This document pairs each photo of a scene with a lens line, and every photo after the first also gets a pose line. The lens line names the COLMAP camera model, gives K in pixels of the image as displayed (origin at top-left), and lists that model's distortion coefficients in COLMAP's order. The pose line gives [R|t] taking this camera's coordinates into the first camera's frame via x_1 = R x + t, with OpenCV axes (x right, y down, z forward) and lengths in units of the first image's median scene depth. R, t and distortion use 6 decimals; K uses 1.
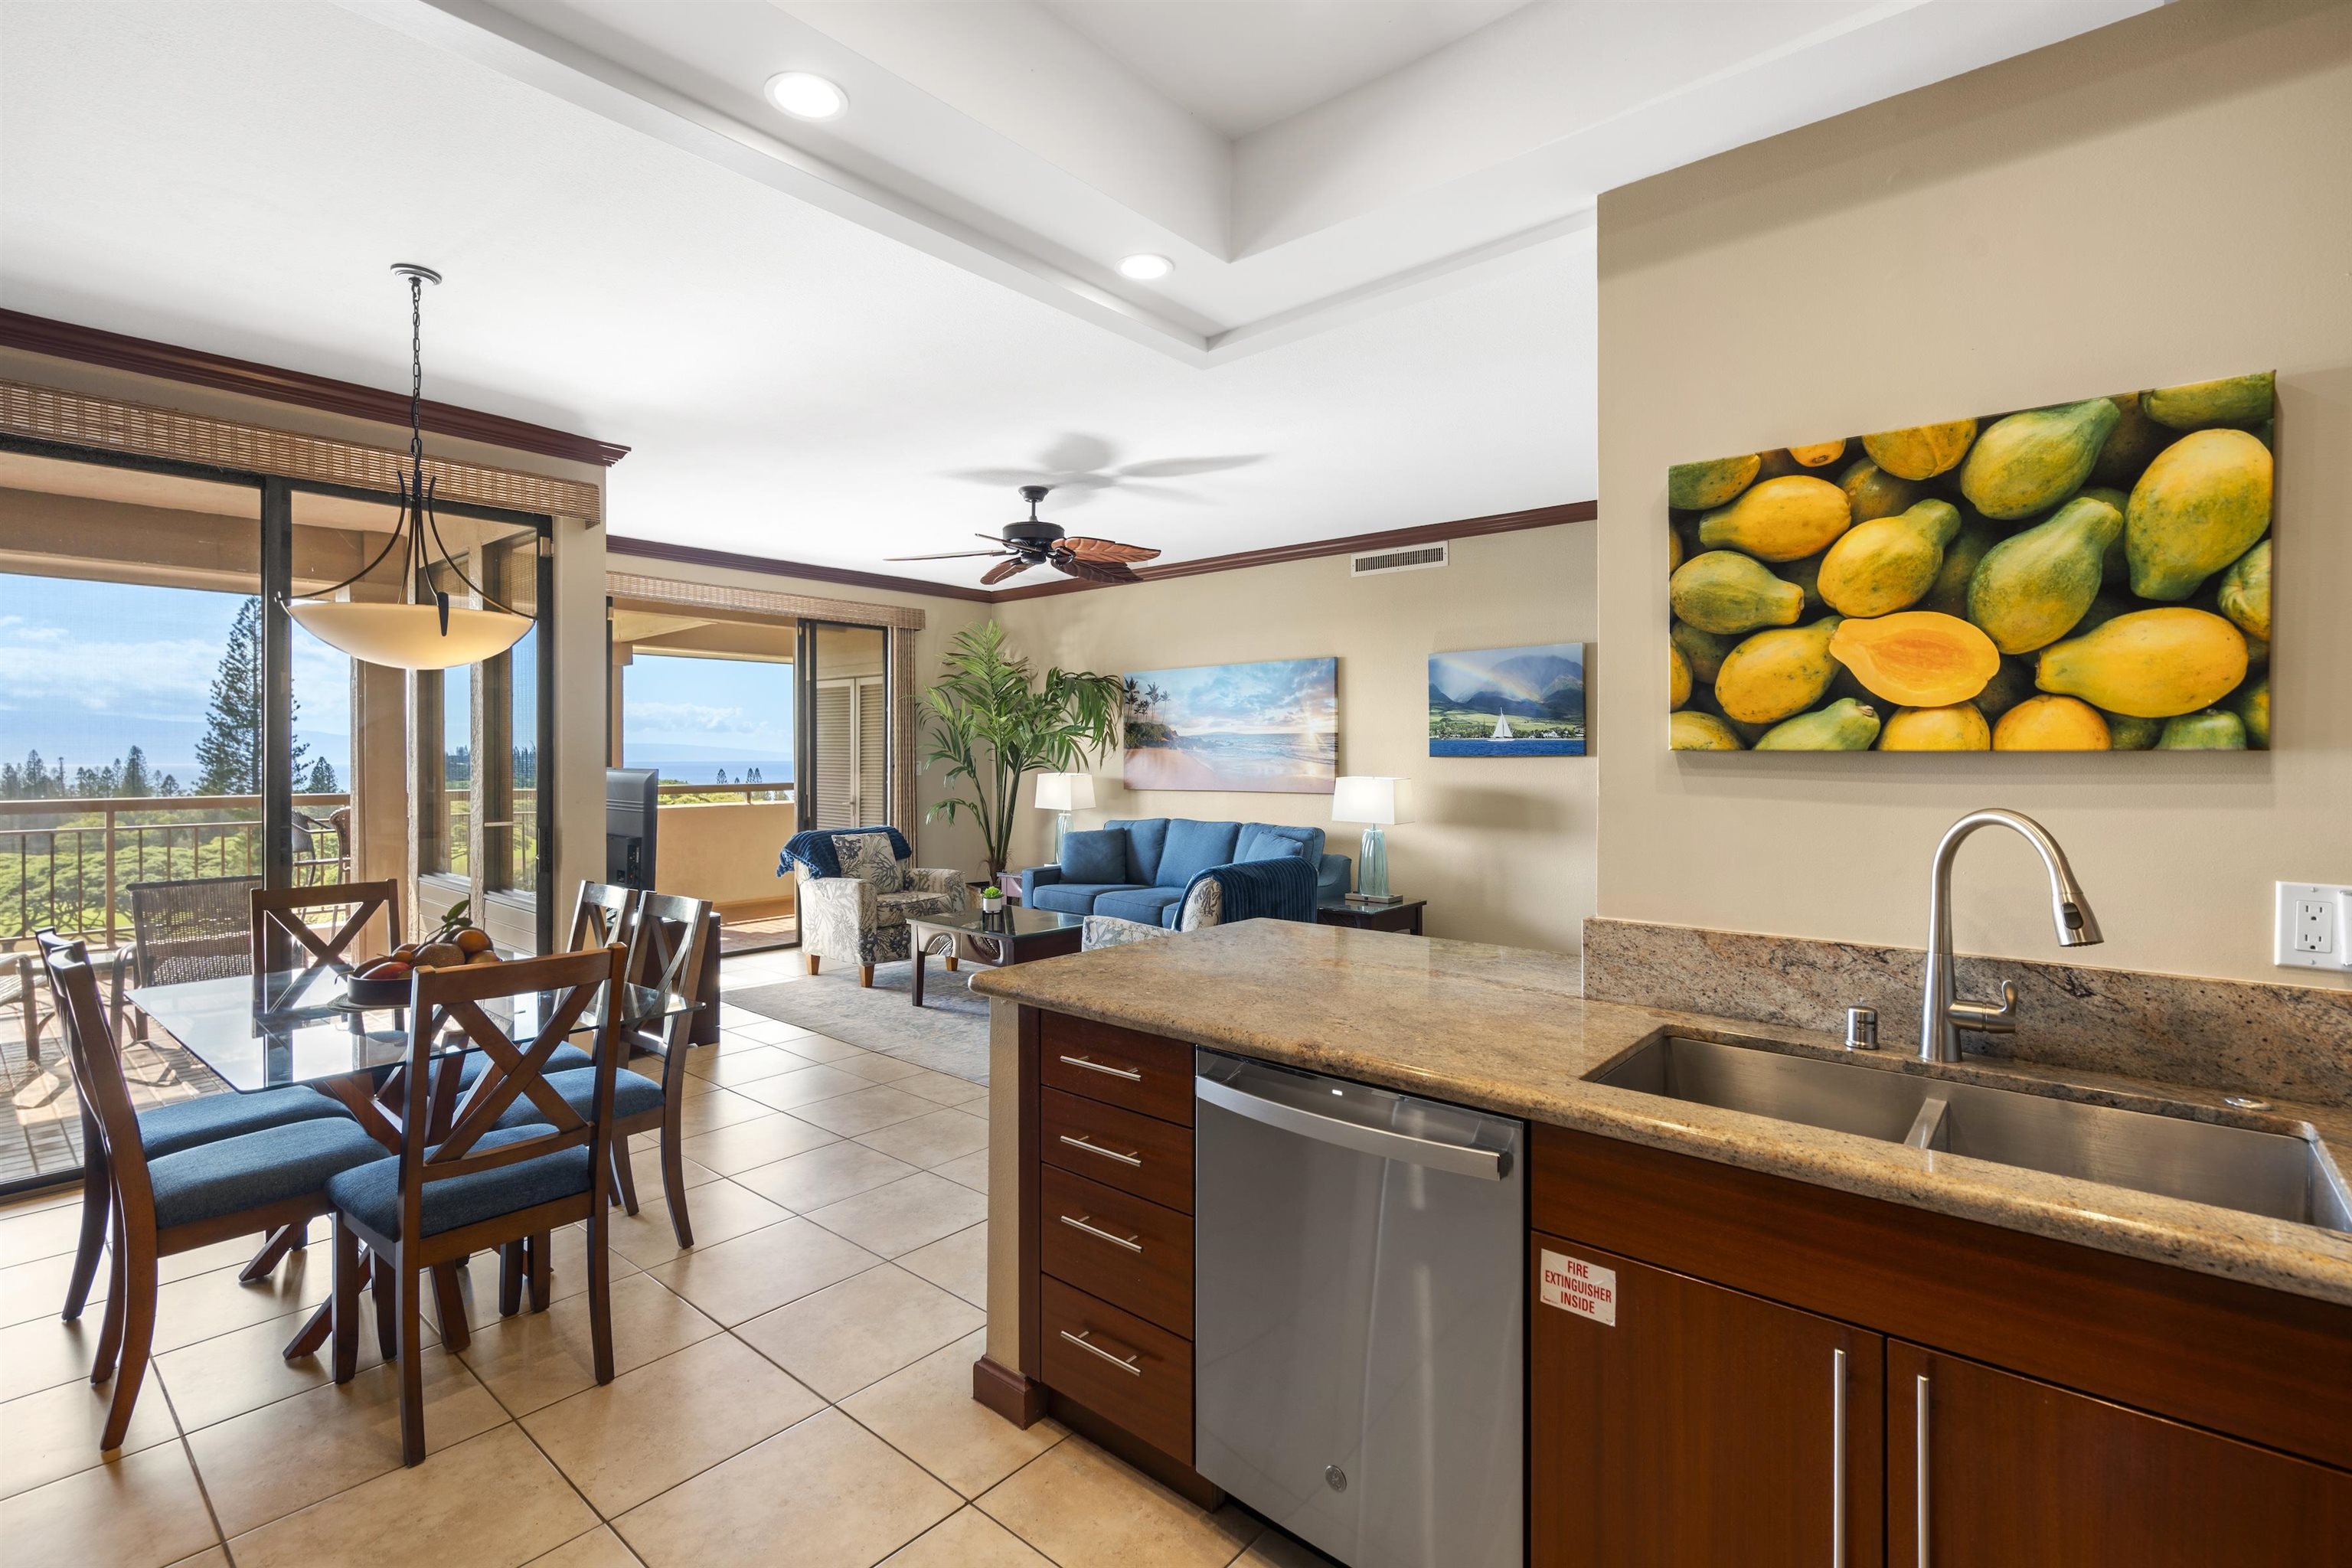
lens RADIAL K [[1072.7, 0, 1177.7], [0, 1072.7, 755.0], [0, 0, 1]] dist [-0.010860, 0.008895]
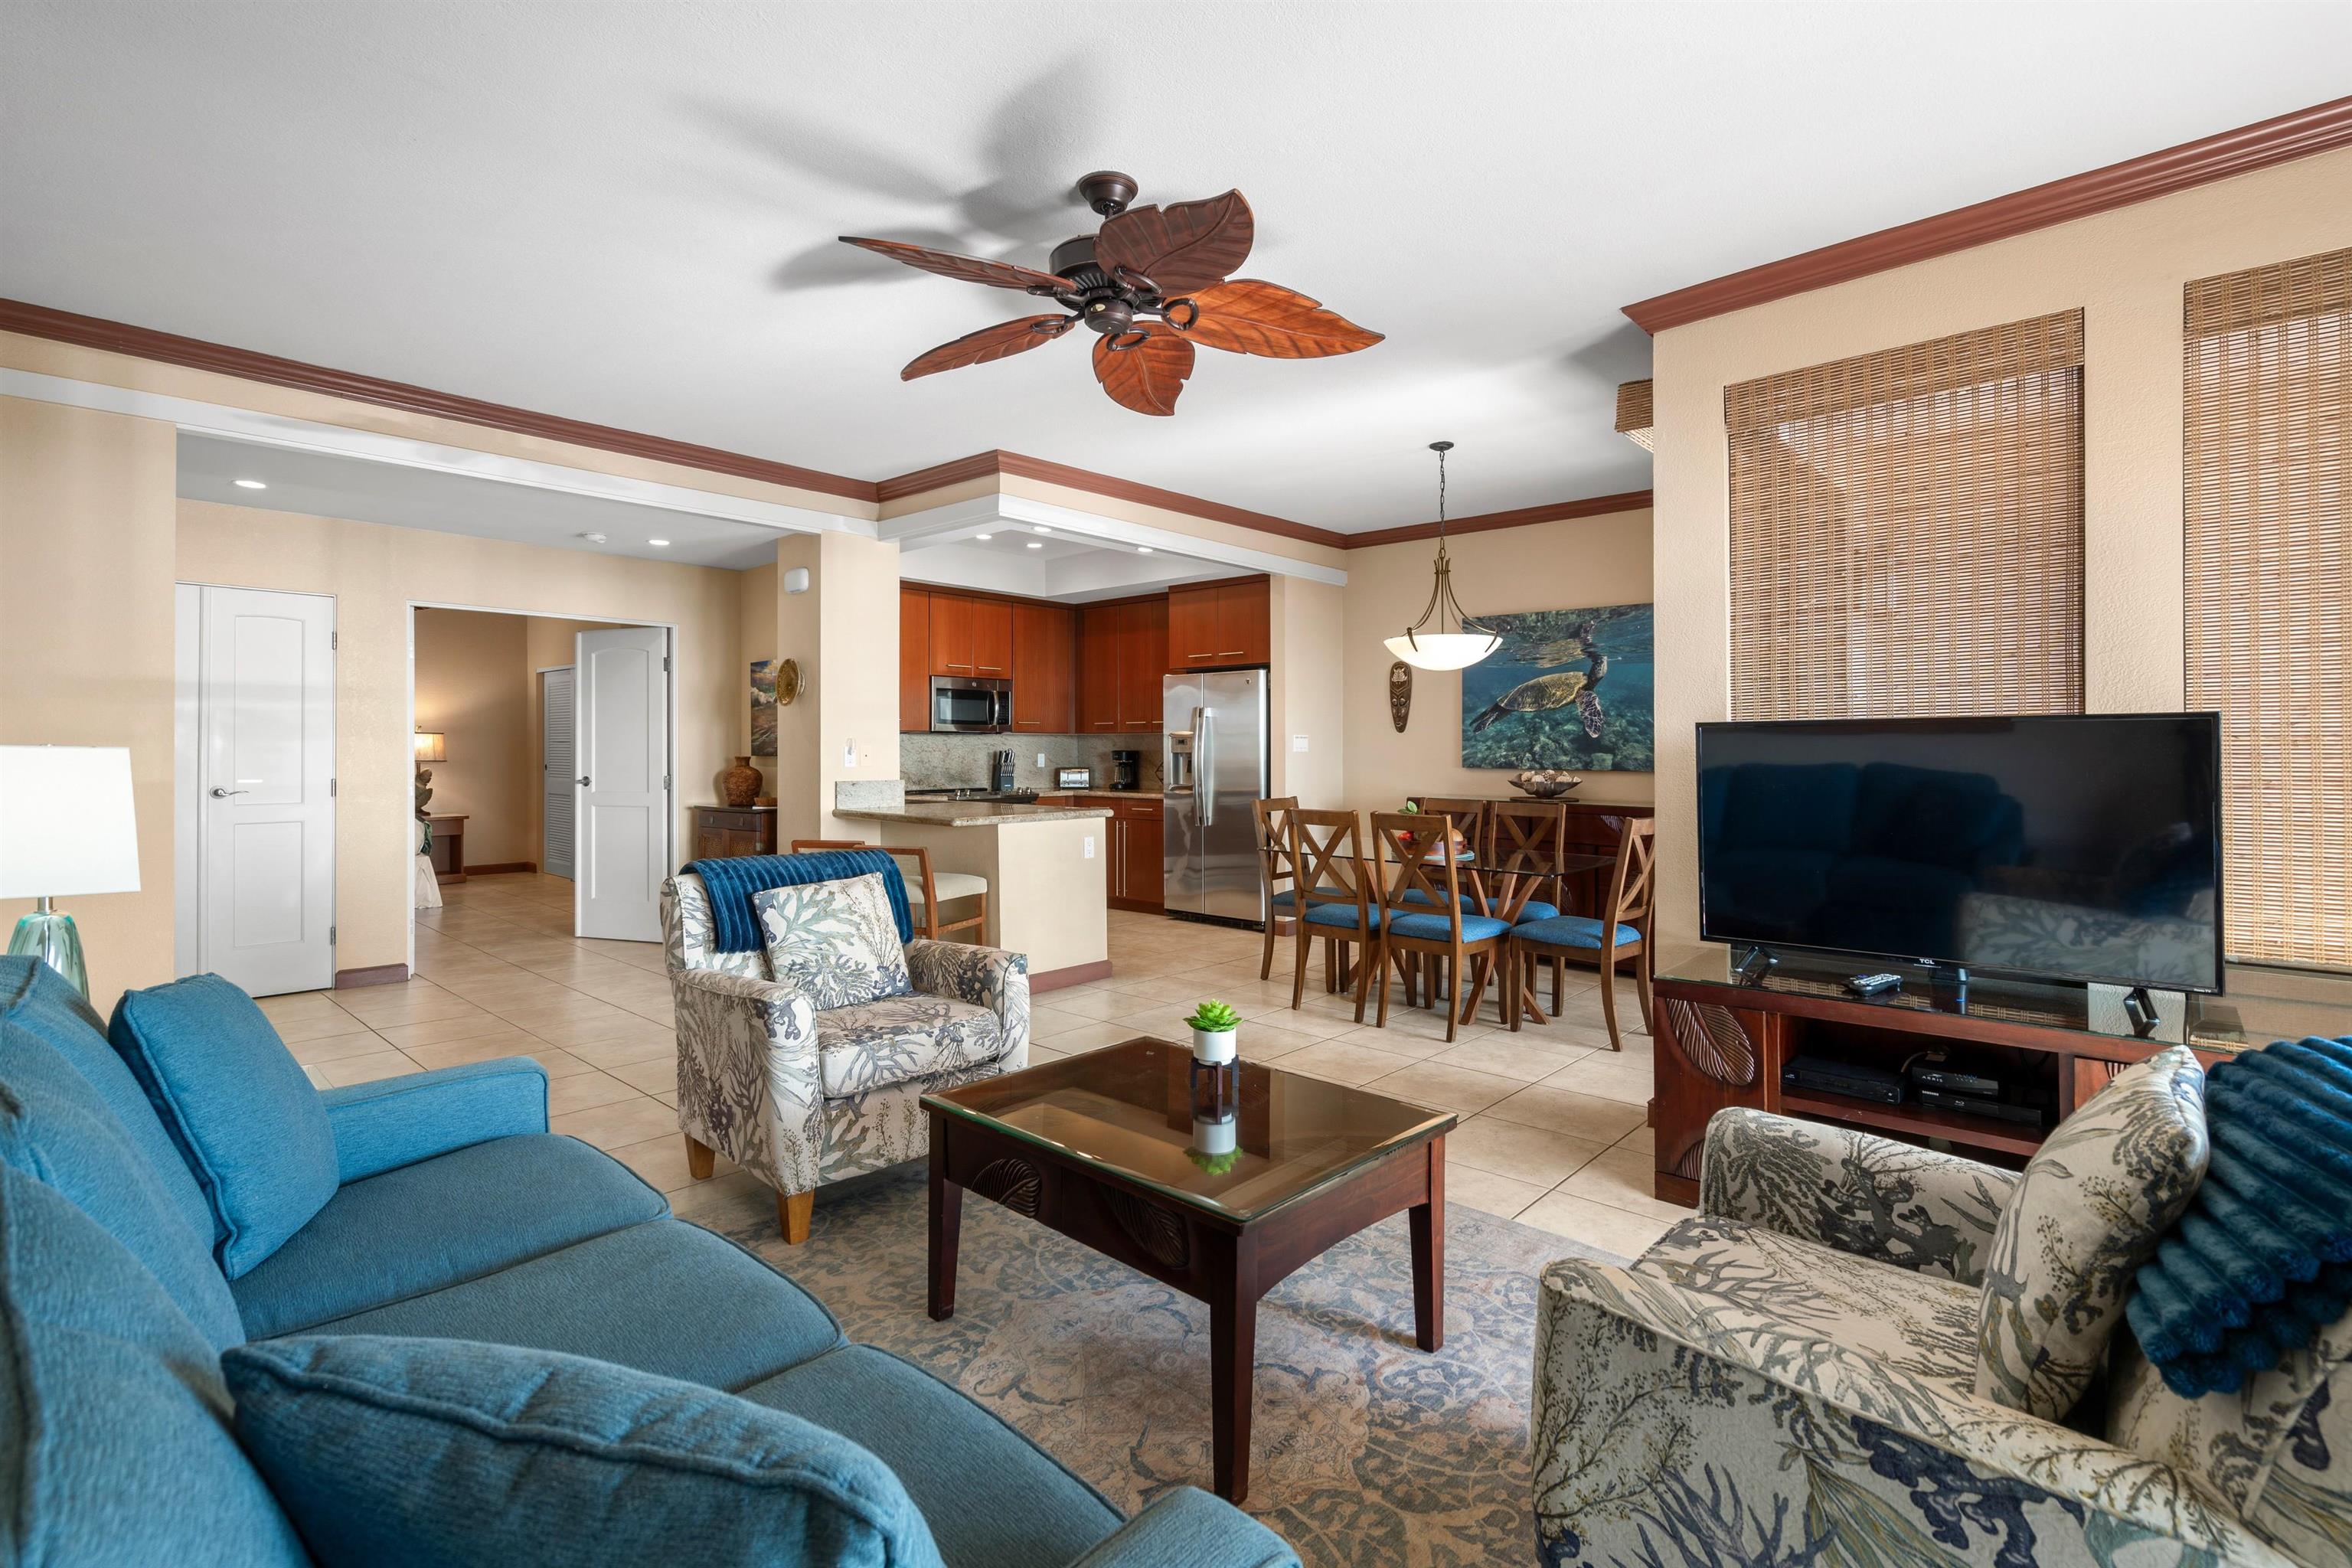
lens RADIAL K [[1072.7, 0, 1177.7], [0, 1072.7, 755.0], [0, 0, 1]] dist [-0.010860, 0.008895]
pose [[-0.999677, -0.000981, 0.025404, -0.131161], [-0.000843, 0.999985, 0.005453, 0.018057], [-0.025409, 0.005430, -0.999662, 1.107090]]
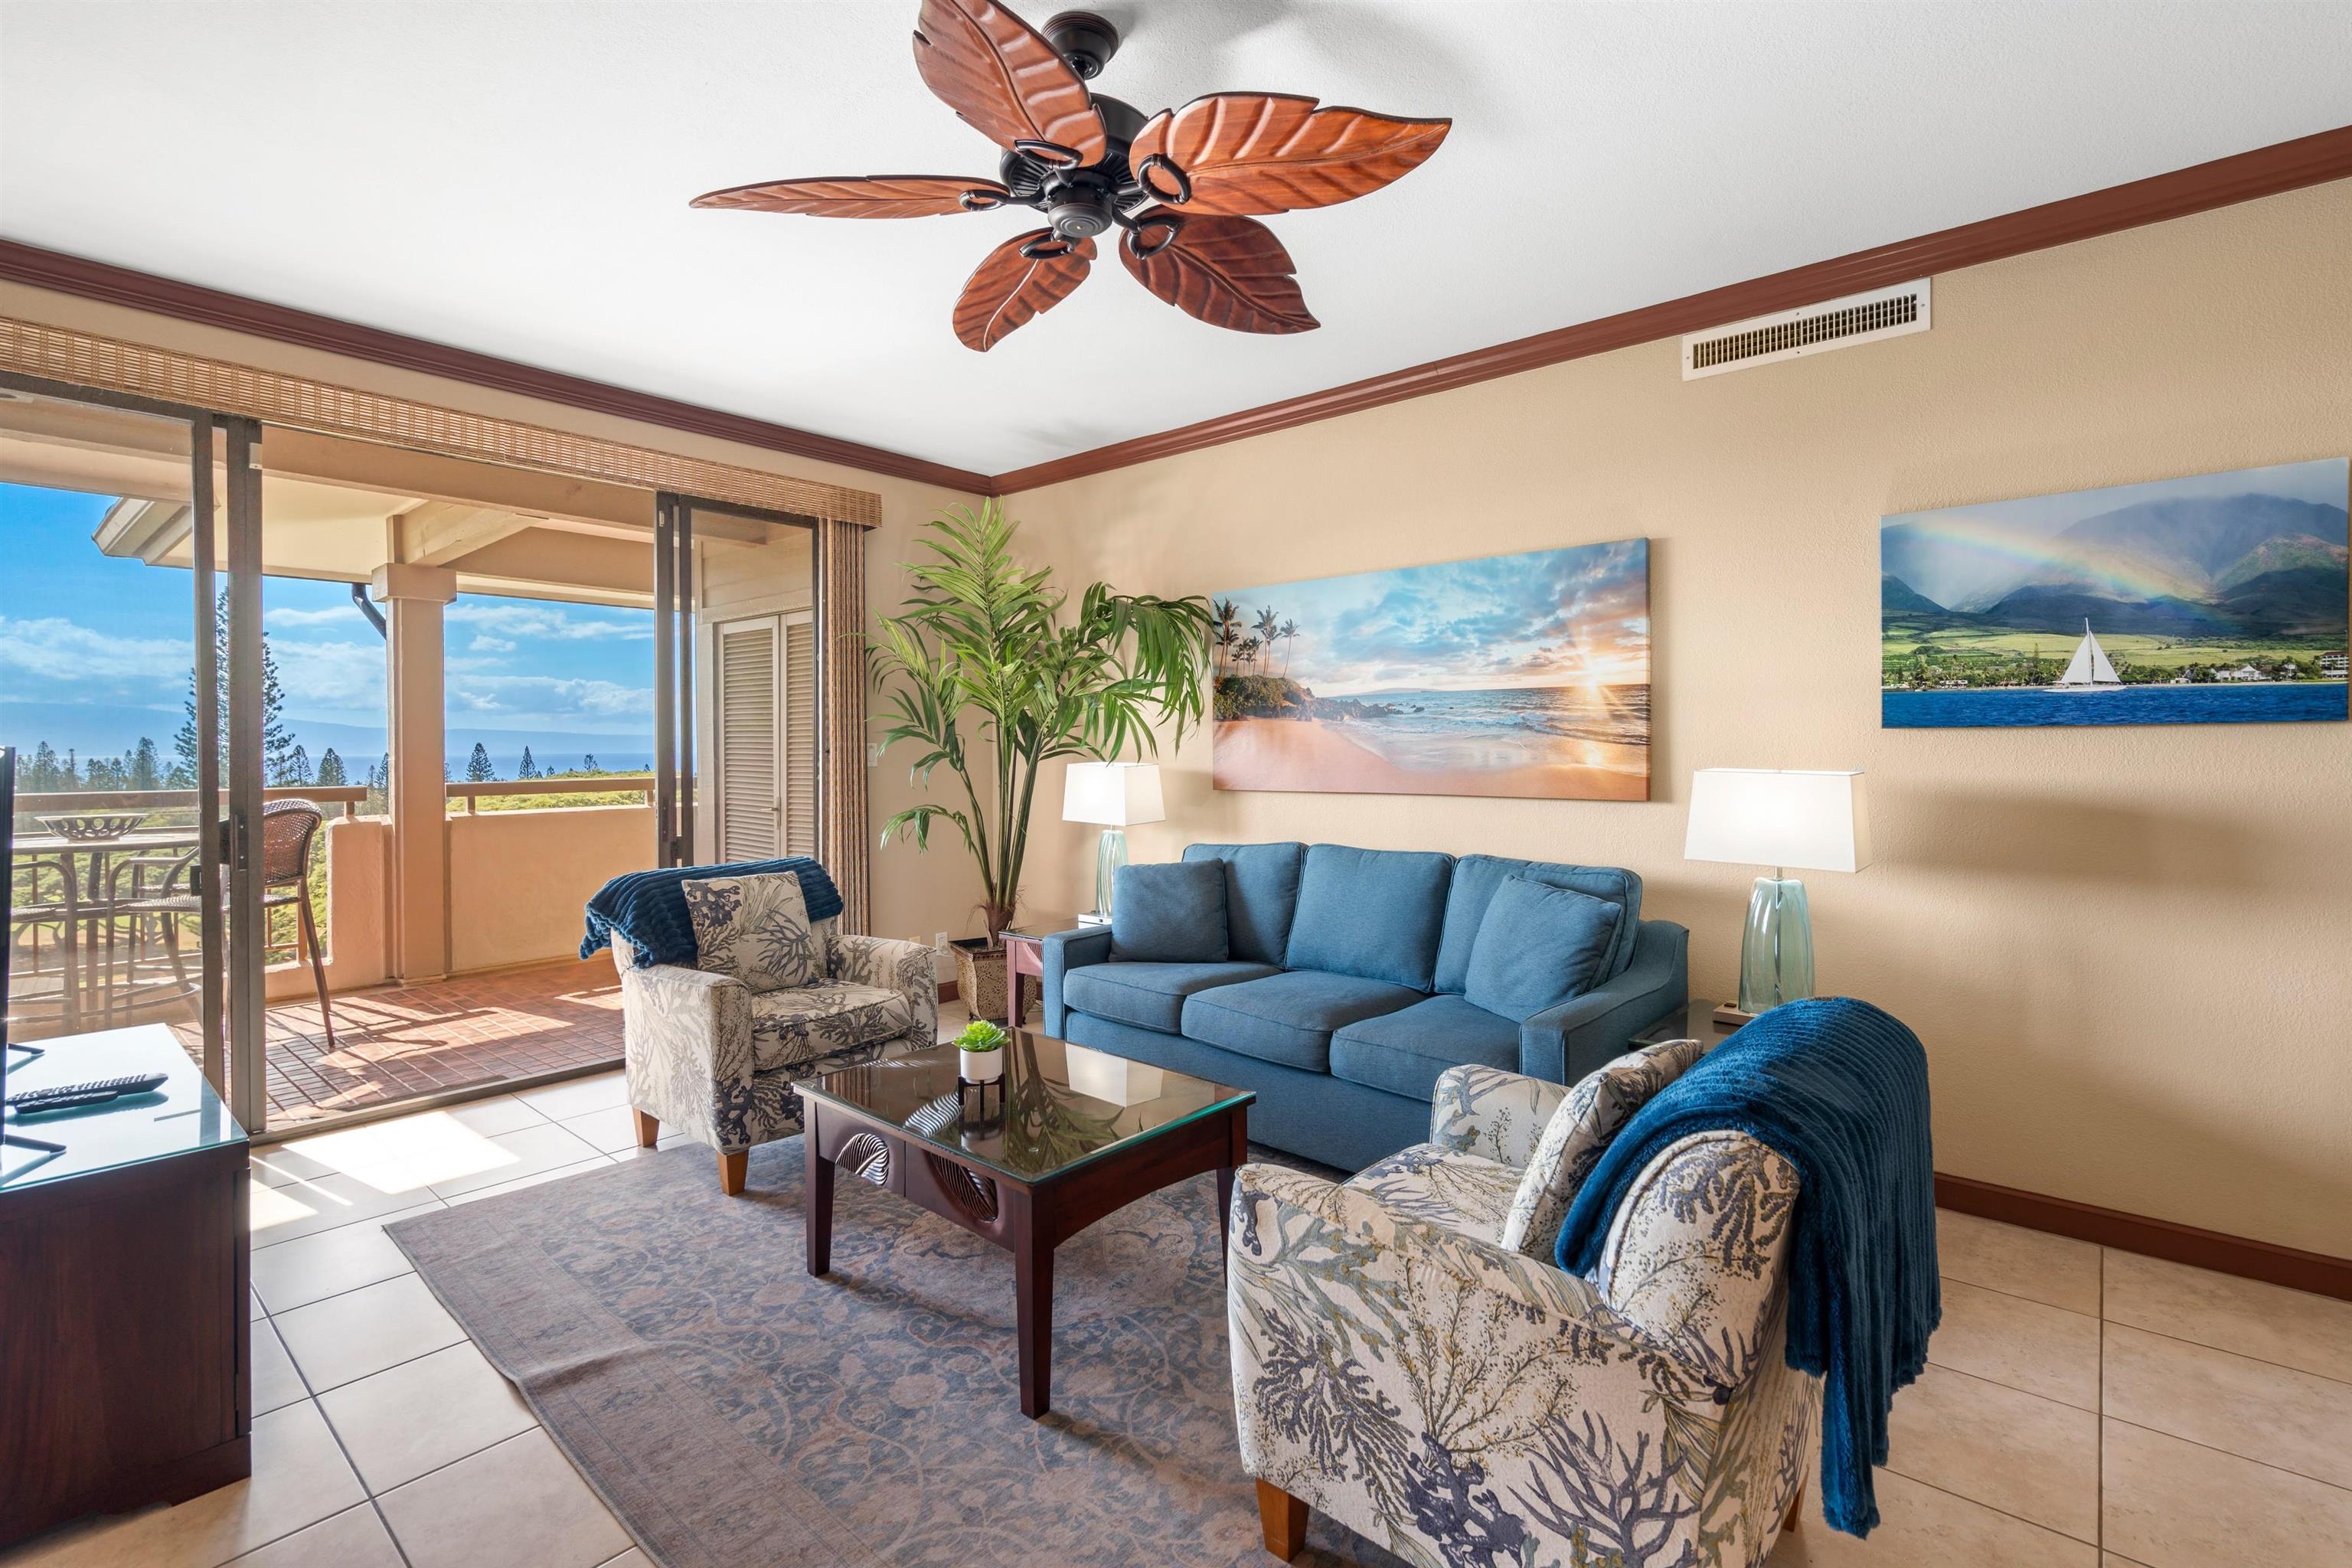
lens RADIAL K [[1072.7, 0, 1177.7], [0, 1072.7, 755.0], [0, 0, 1]] dist [-0.010860, 0.008895]
pose [[0.999950, -0.000379, -0.010008, -0.068930], [0.000459, 0.999968, 0.007973, 0.008697], [0.010005, -0.007977, 0.999918, 0.440712]]
